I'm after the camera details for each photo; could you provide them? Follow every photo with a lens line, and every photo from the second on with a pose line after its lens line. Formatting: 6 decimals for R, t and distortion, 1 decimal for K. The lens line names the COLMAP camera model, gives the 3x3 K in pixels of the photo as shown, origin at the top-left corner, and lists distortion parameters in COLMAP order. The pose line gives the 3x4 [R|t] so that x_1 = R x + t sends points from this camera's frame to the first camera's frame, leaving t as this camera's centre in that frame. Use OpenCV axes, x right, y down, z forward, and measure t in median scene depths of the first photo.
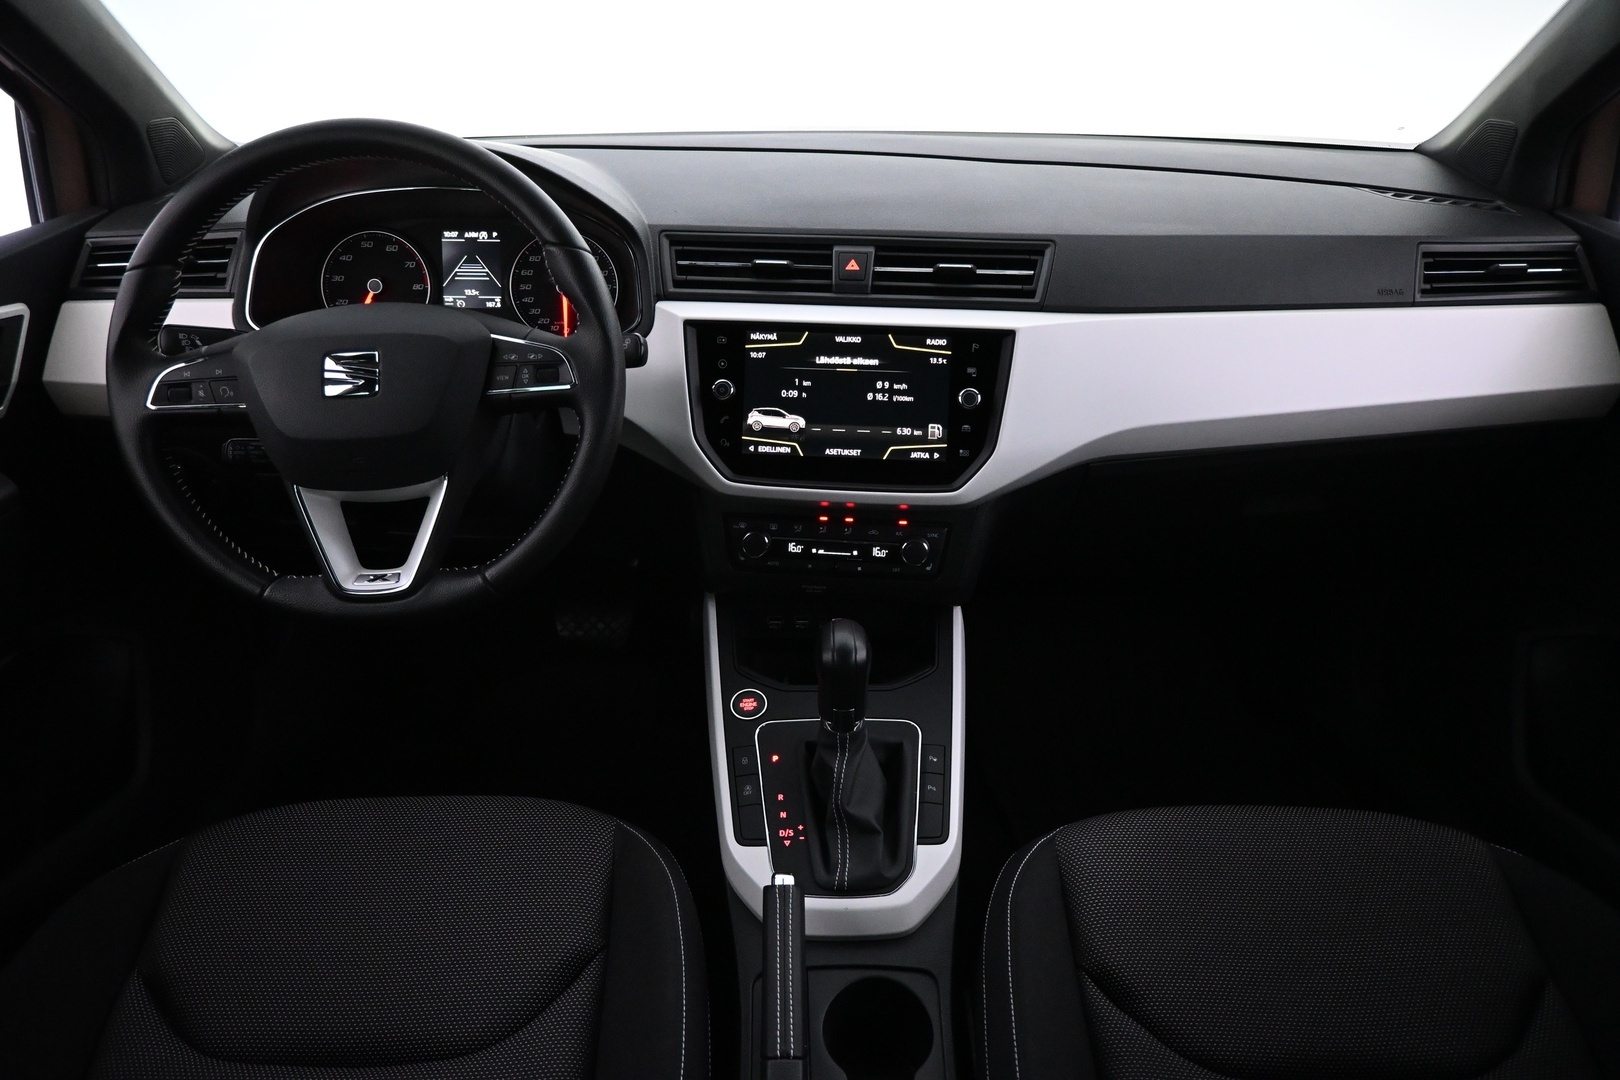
lens RADIAL K [[1113.0, 0, 810.0], [0, 1113.0, 540.0], [0, 0, 1]] dist [-0.009220, -0.001941]
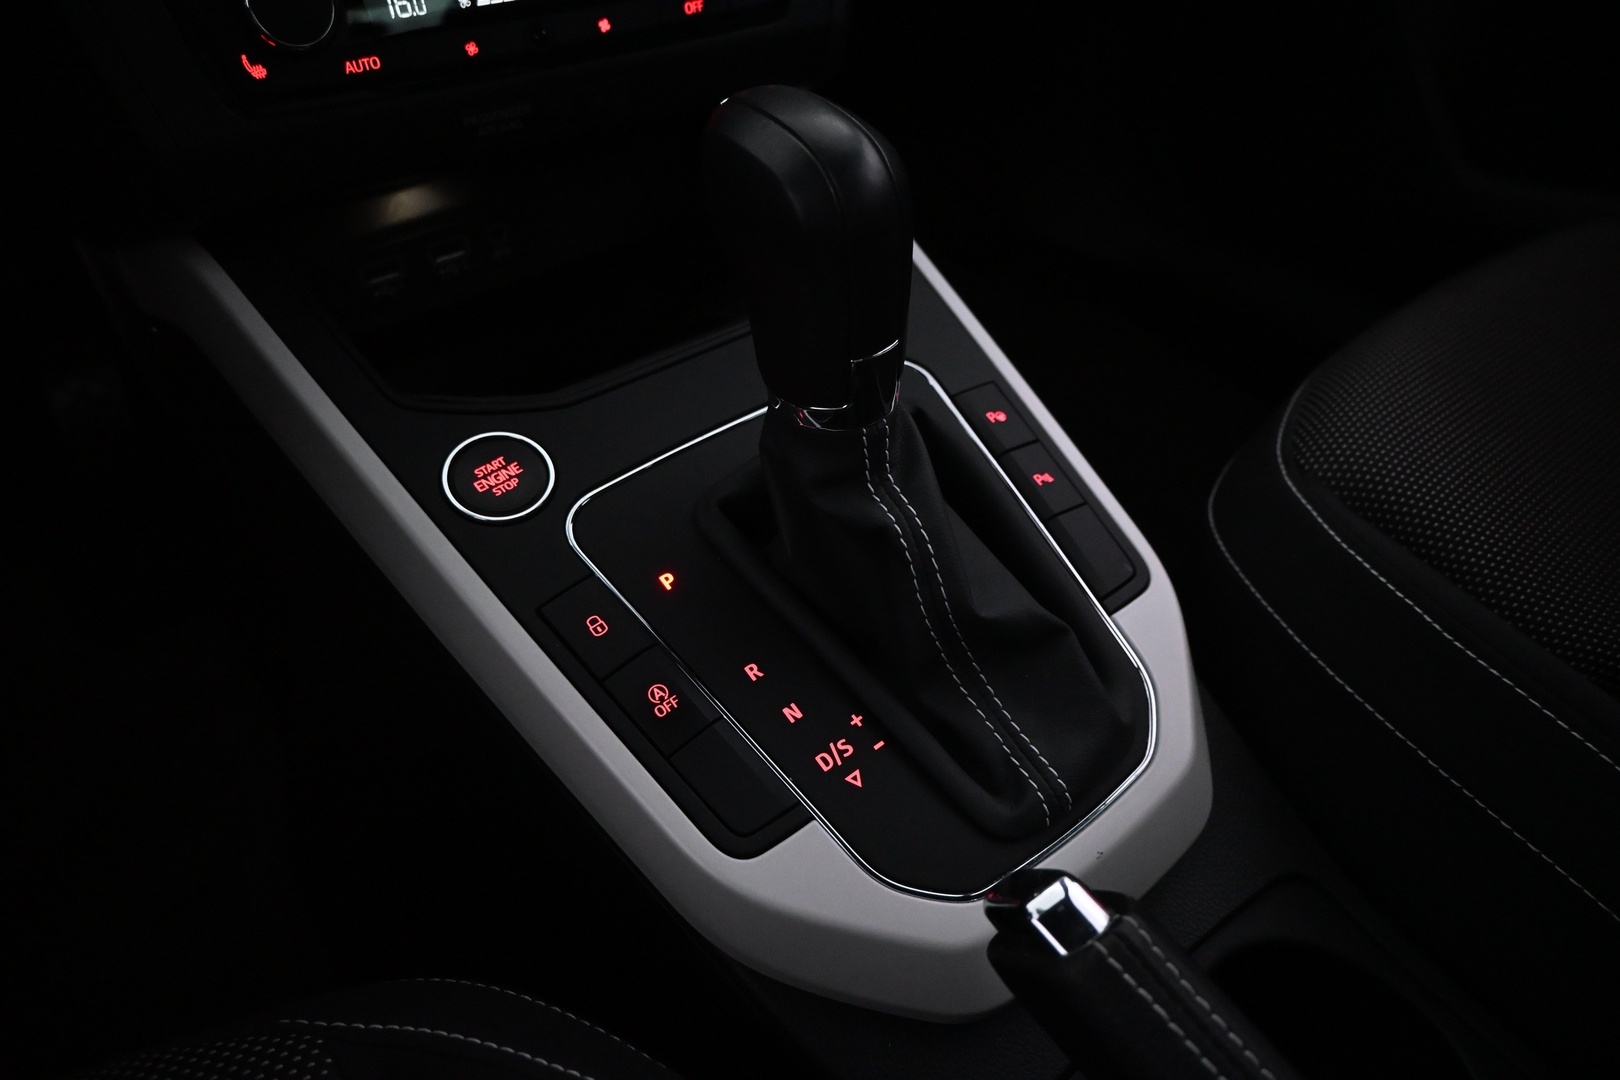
lens RADIAL K [[1113.0, 0, 810.0], [0, 1113.0, 540.0], [0, 0, 1]] dist [-0.009220, -0.001941]
pose [[0.784050, -0.407865, 0.467880, -0.148337], [0.280736, 0.905312, 0.318743, 0.085102], [-0.553582, -0.118560, 0.824312, 0.673915]]
